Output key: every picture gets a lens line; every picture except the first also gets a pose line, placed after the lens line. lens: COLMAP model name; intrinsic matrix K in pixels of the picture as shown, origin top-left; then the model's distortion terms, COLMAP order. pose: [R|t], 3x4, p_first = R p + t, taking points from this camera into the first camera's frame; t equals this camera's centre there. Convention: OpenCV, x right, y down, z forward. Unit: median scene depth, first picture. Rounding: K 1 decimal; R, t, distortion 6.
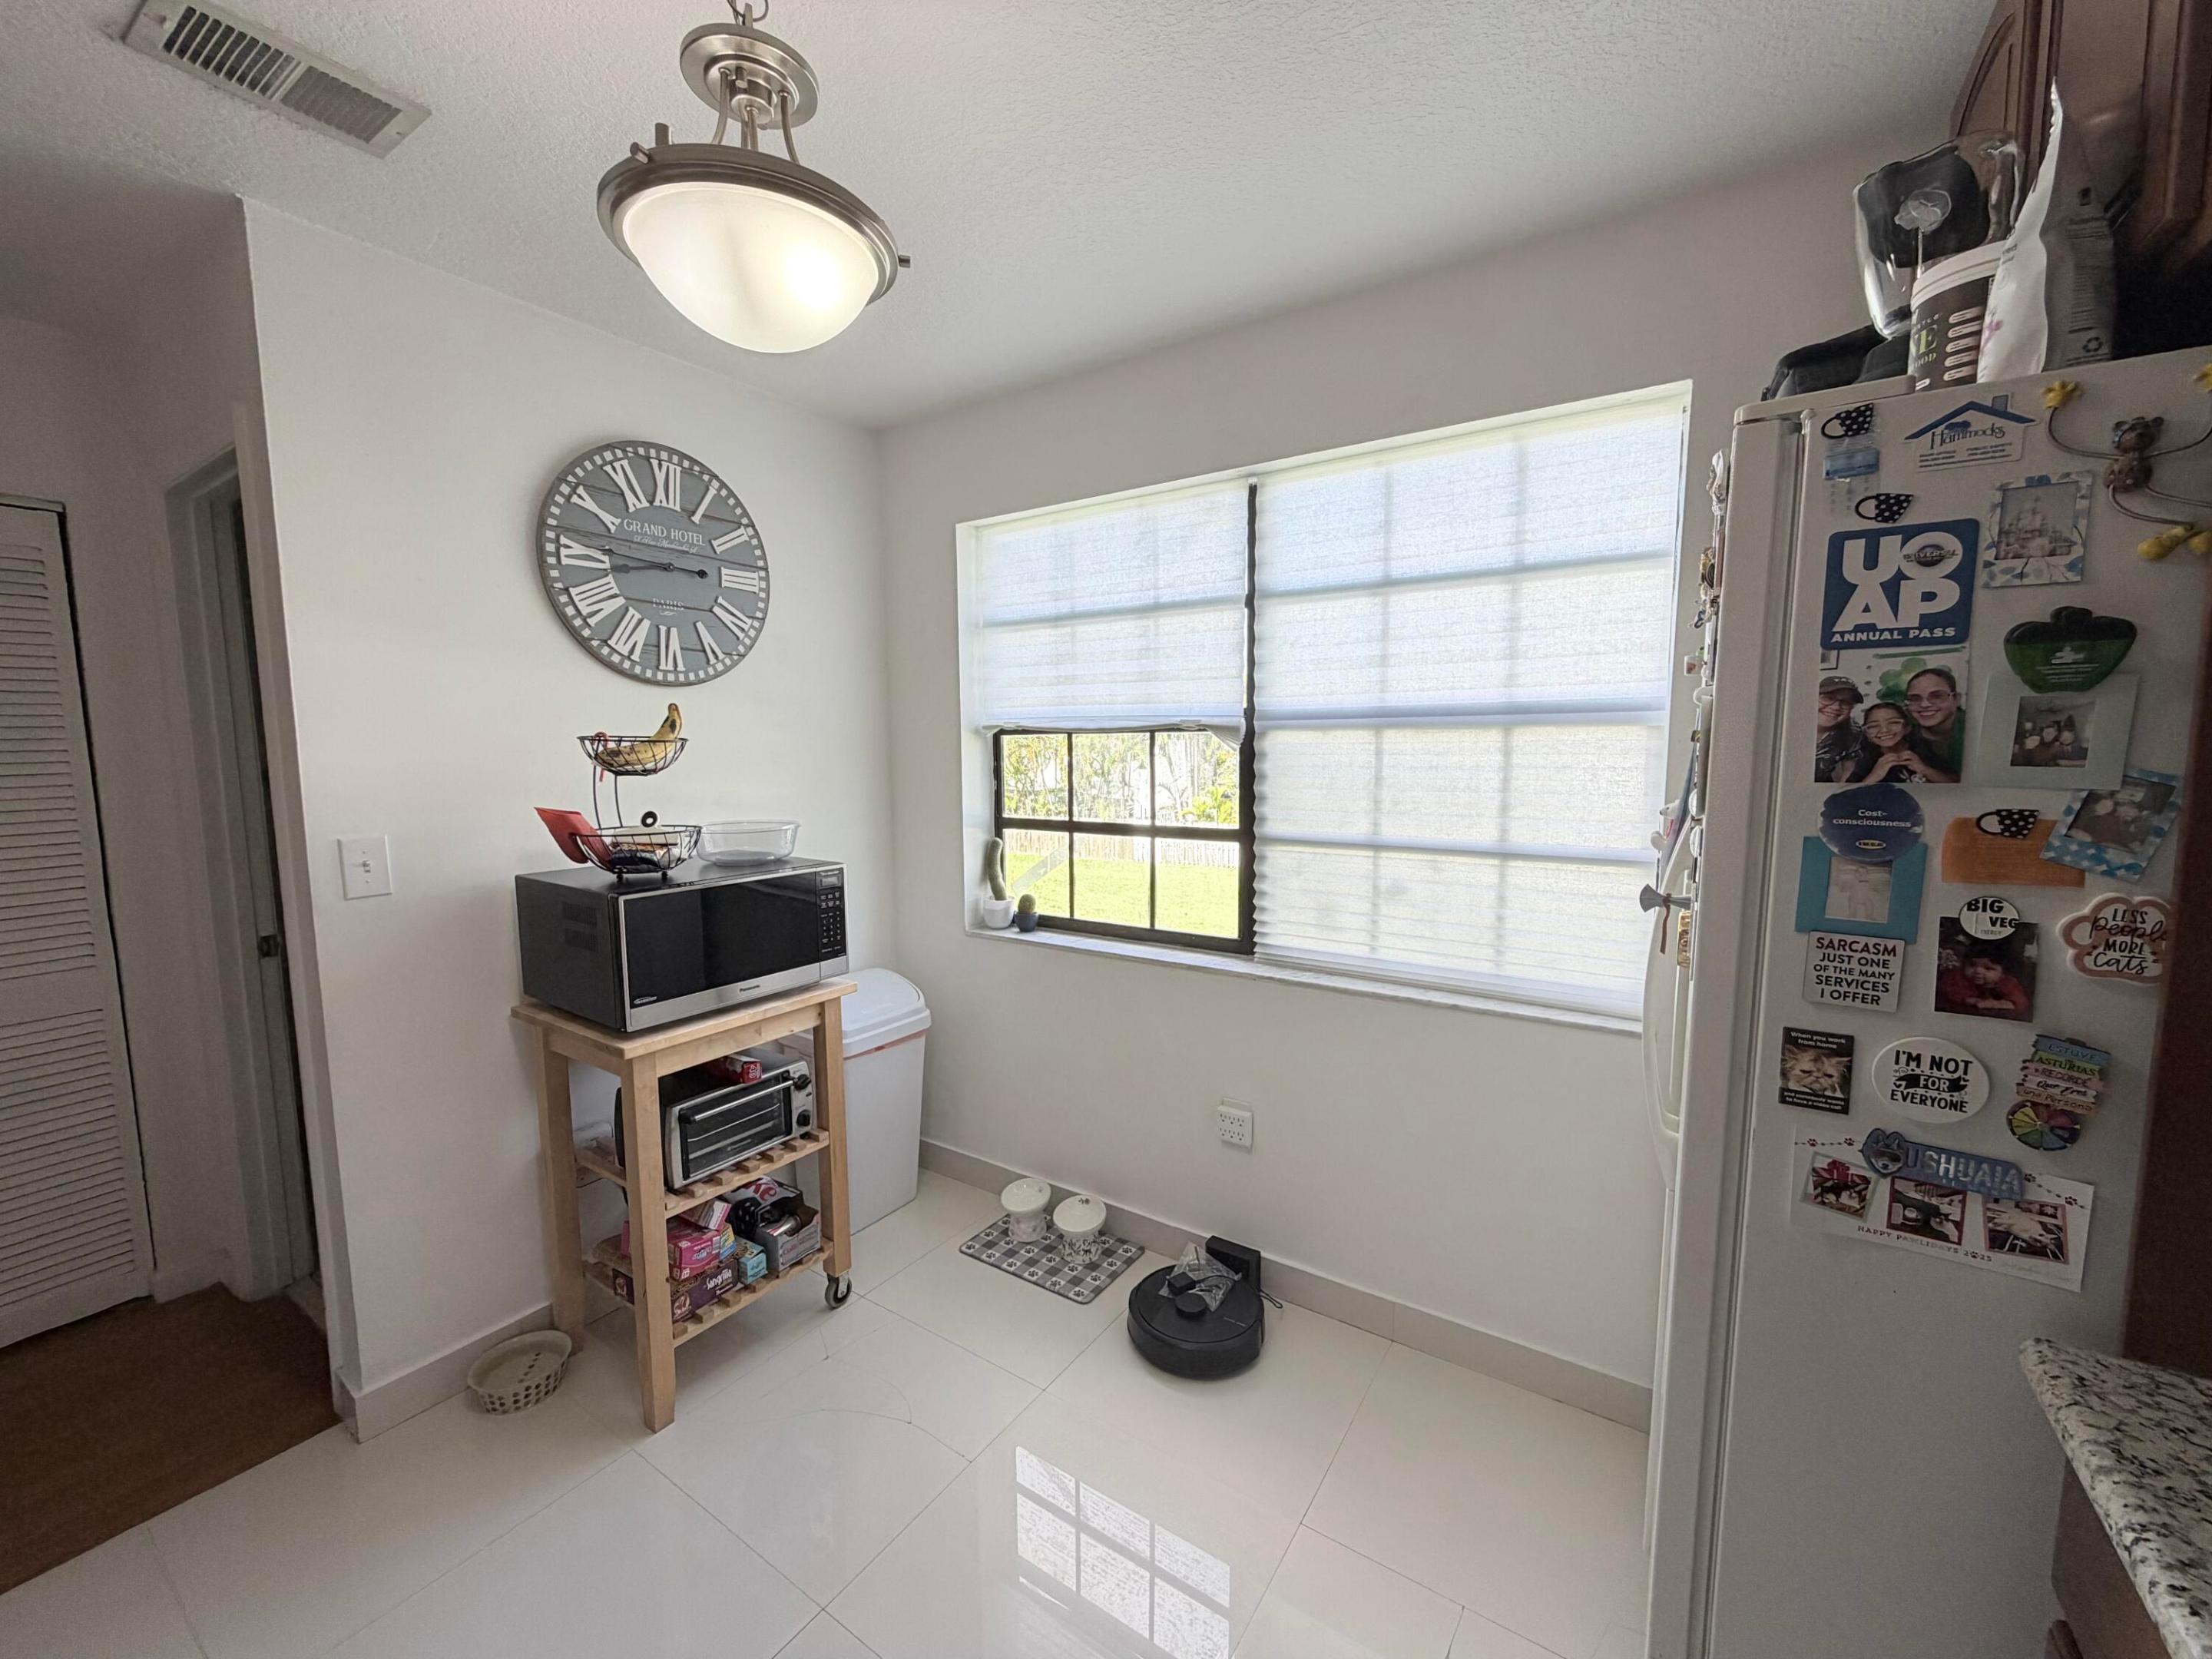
lens RADIAL K [[882.7, 0, 1099.2], [0, 882.7, 832.9], [0, 0, 1]] dist [0.000735, 0.000072]
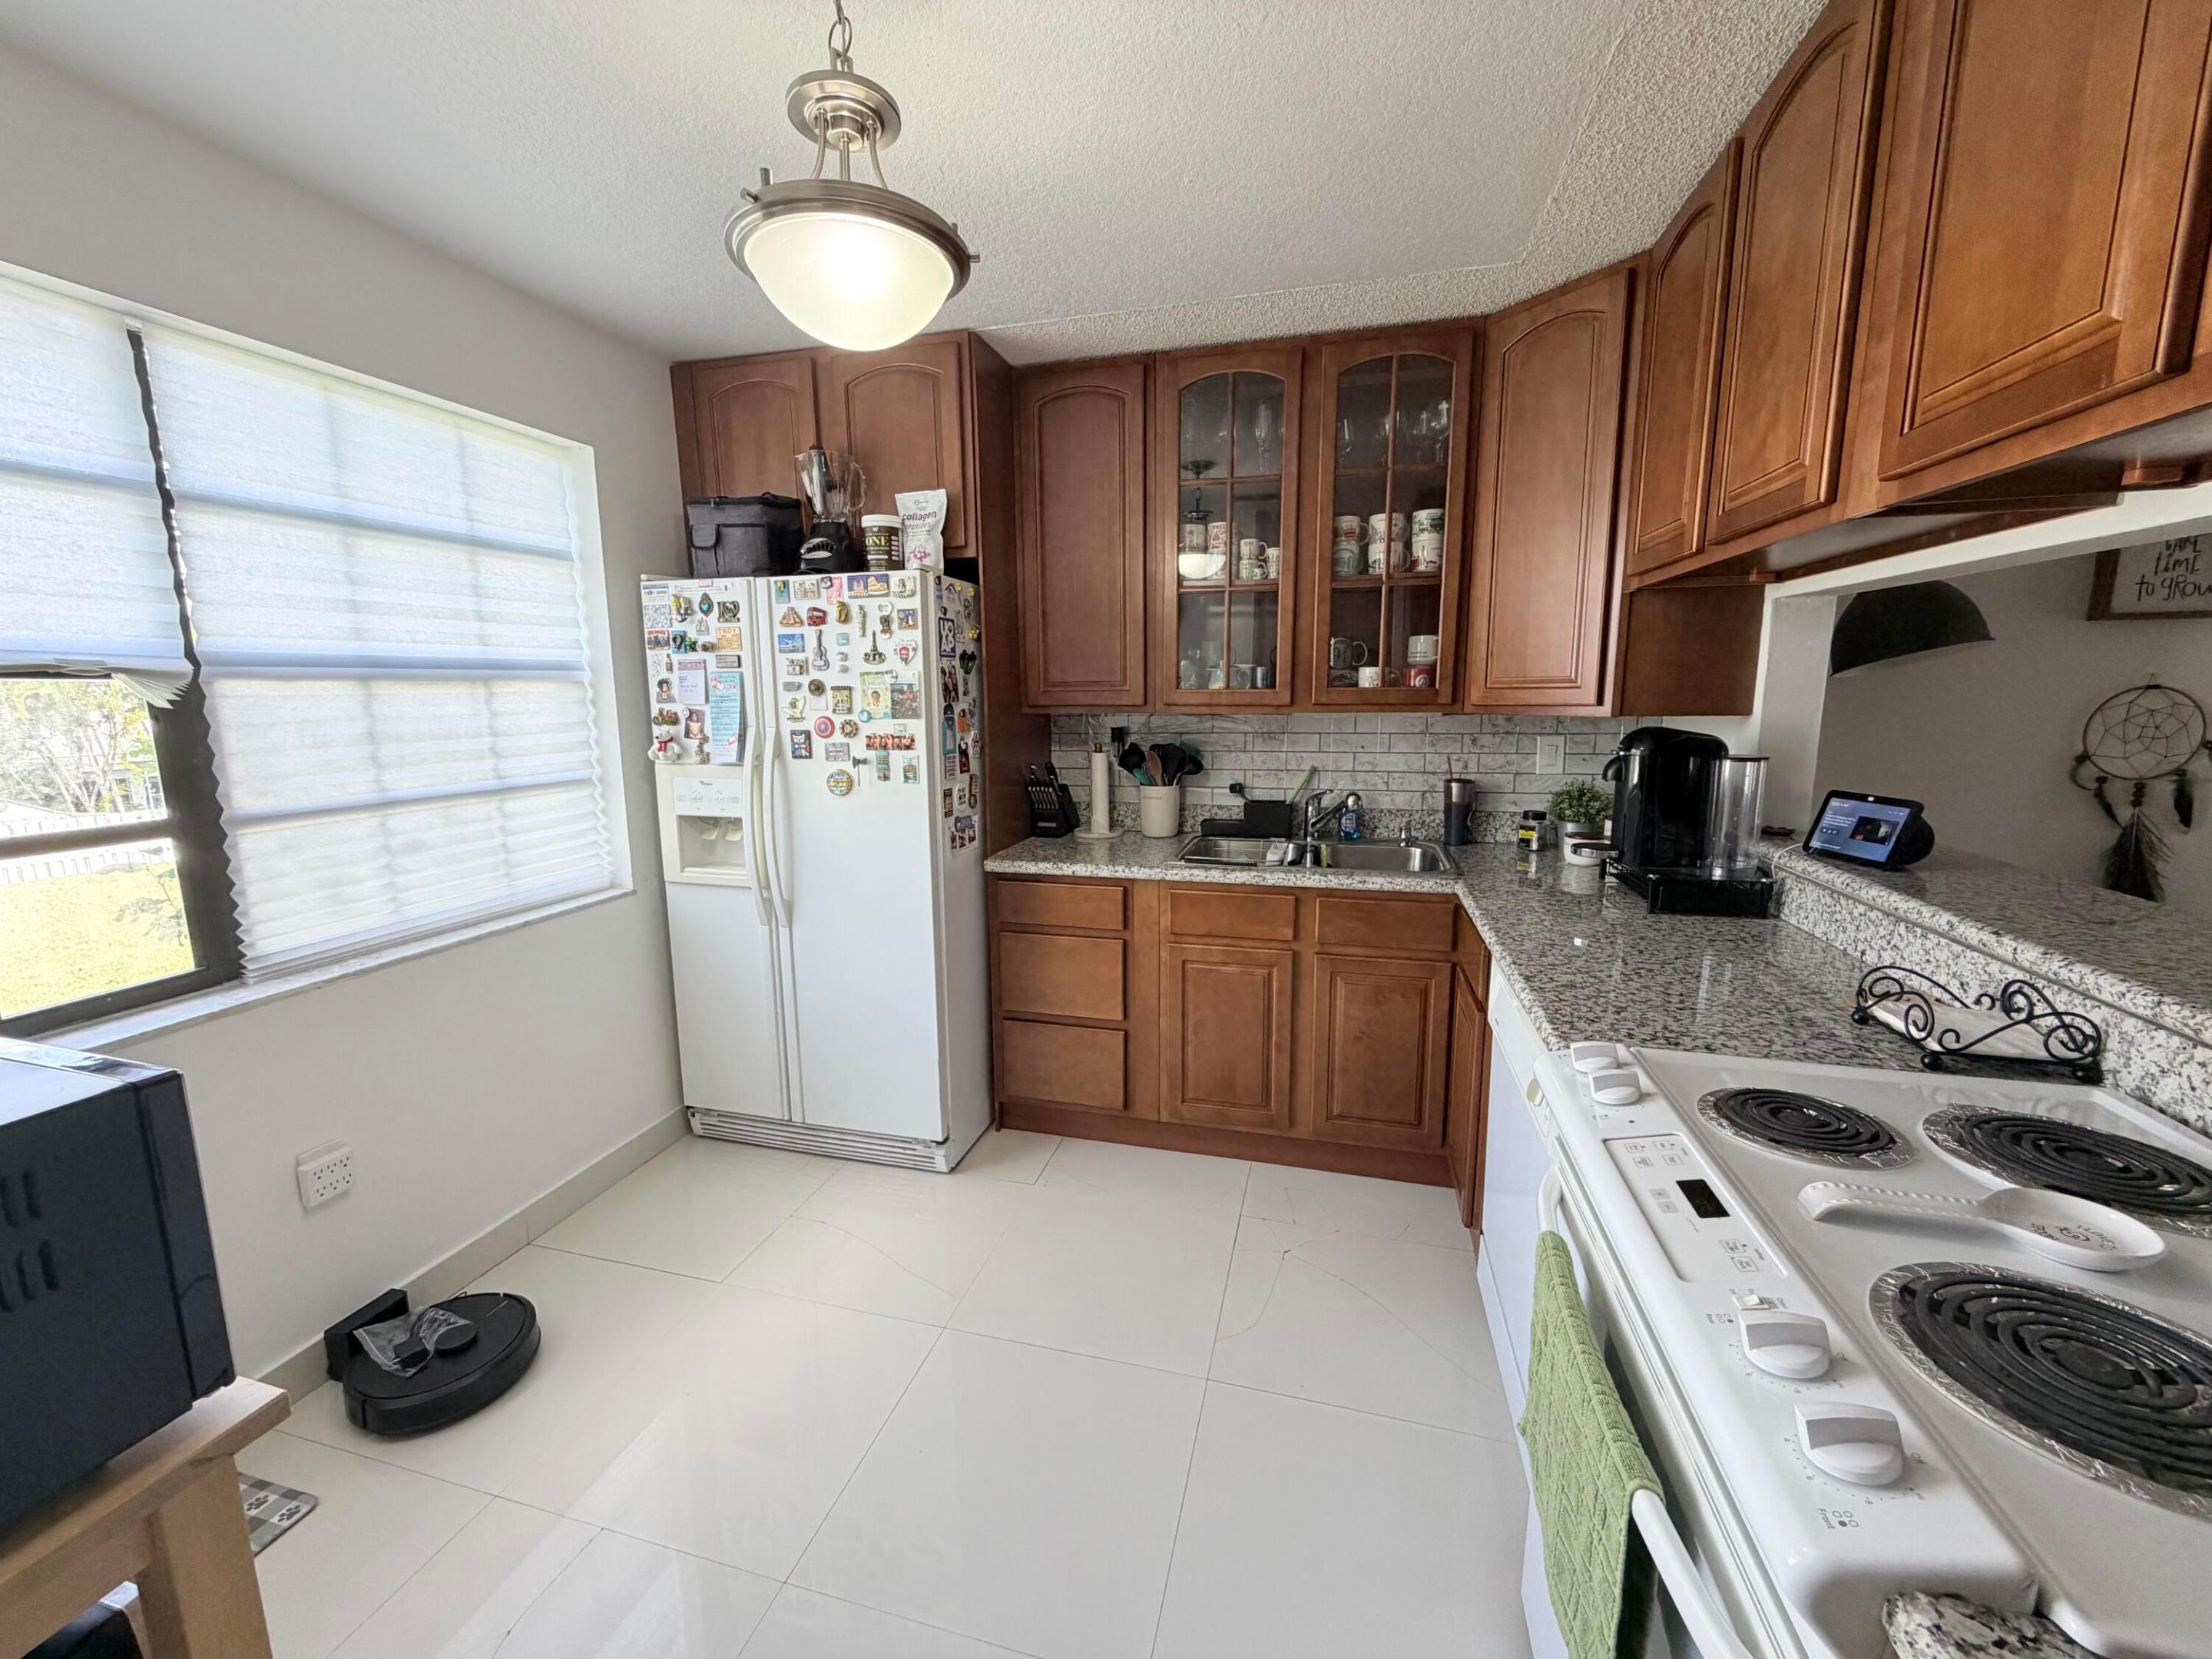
lens RADIAL K [[882.7, 0, 1099.2], [0, 882.7, 832.9], [0, 0, 1]] dist [0.000735, 0.000072]
pose [[-0.321584, -0.143558, 0.935935, -1.747376], [0.108812, 0.976289, 0.187135, -0.103554], [-0.940608, 0.162021, -0.298338, 1.193763]]
